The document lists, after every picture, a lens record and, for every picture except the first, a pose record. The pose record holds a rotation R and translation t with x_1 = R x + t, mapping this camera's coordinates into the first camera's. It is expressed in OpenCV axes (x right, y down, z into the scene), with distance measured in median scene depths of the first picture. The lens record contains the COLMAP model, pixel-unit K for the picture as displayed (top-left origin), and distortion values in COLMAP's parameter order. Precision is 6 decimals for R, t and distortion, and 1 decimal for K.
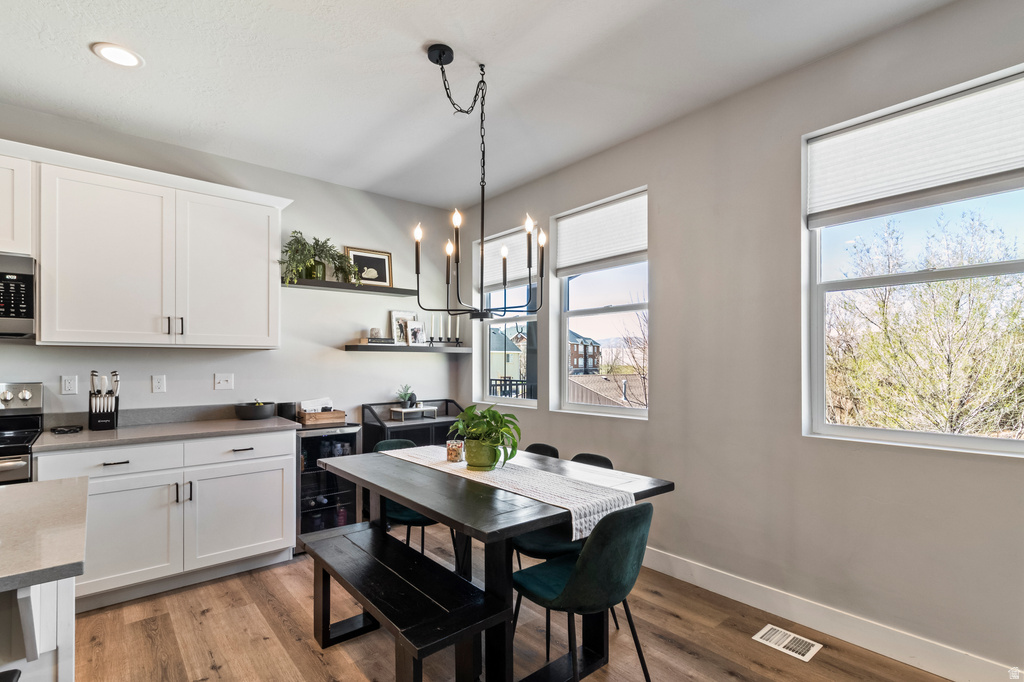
lens RADIAL K [[485.4, 0, 515.8], [0, 485.4, 356.3], [0, 0, 1]] dist [0.001275, 0.000462]
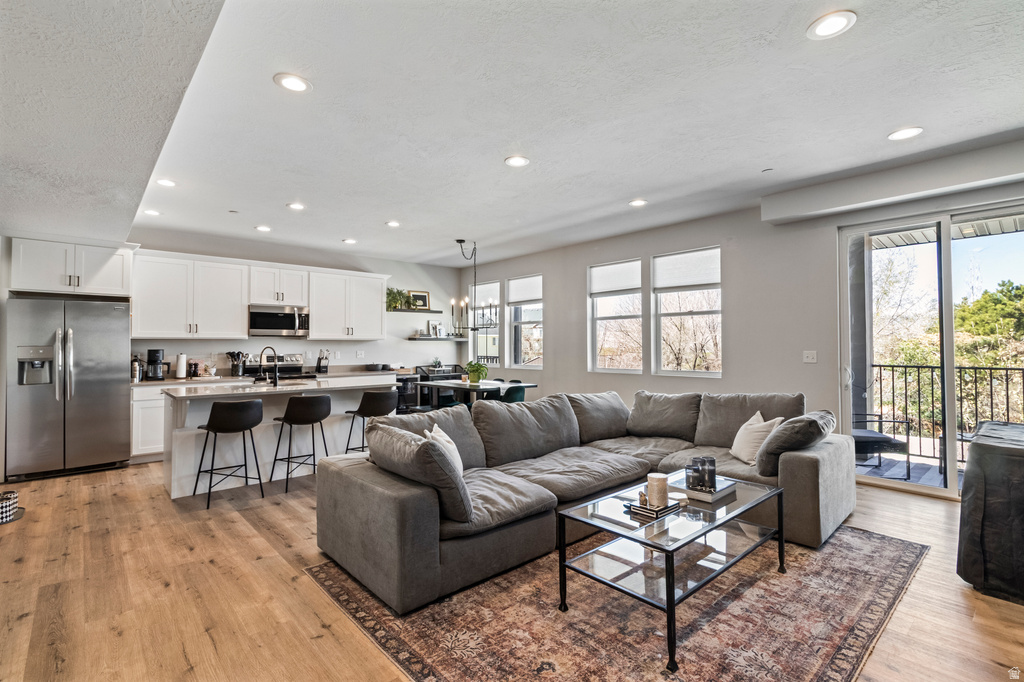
lens RADIAL K [[480.7, 0, 515.7], [0, 480.7, 333.9], [0, 0, 1]] dist [0.000252, 0.000284]
pose [[0.999661, -0.001118, 0.026022, 0.057223], [0.001398, 0.999941, -0.010737, -0.016743], [-0.026008, 0.010770, 0.999604, -1.078236]]
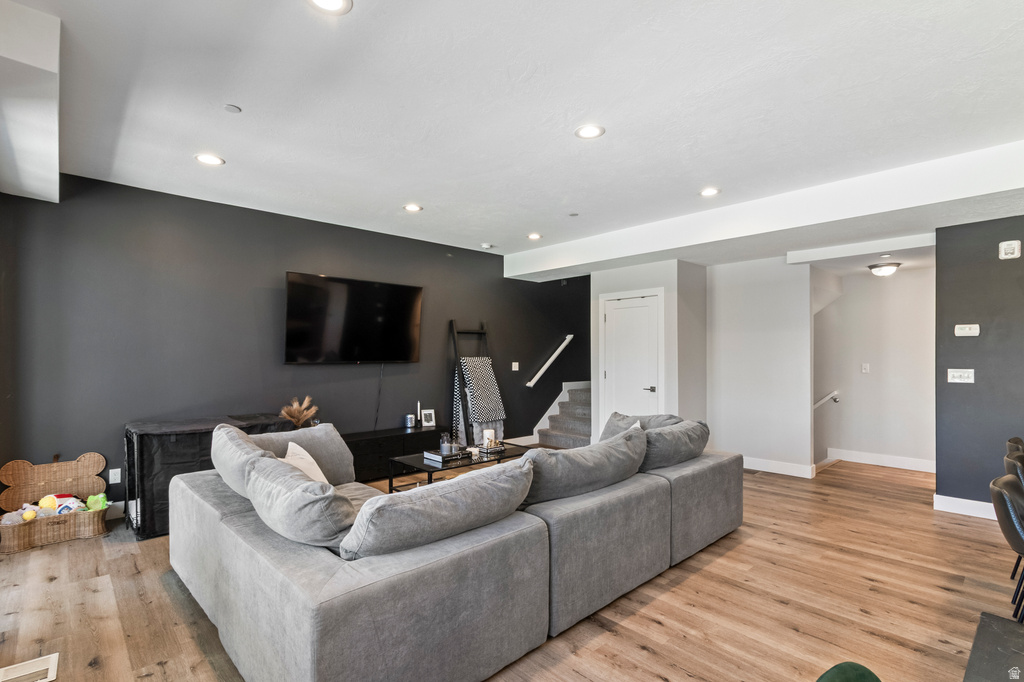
lens RADIAL K [[482.1, 0, 508.9], [0, 482.1, 361.6], [0, 0, 1]] dist [0.000925, 0.000254]
pose [[-0.999423, 0.002117, -0.033886, 0.238979], [0.002240, 0.999991, -0.003584, -0.000144], [0.033878, -0.003658, -0.999419, 0.604016]]
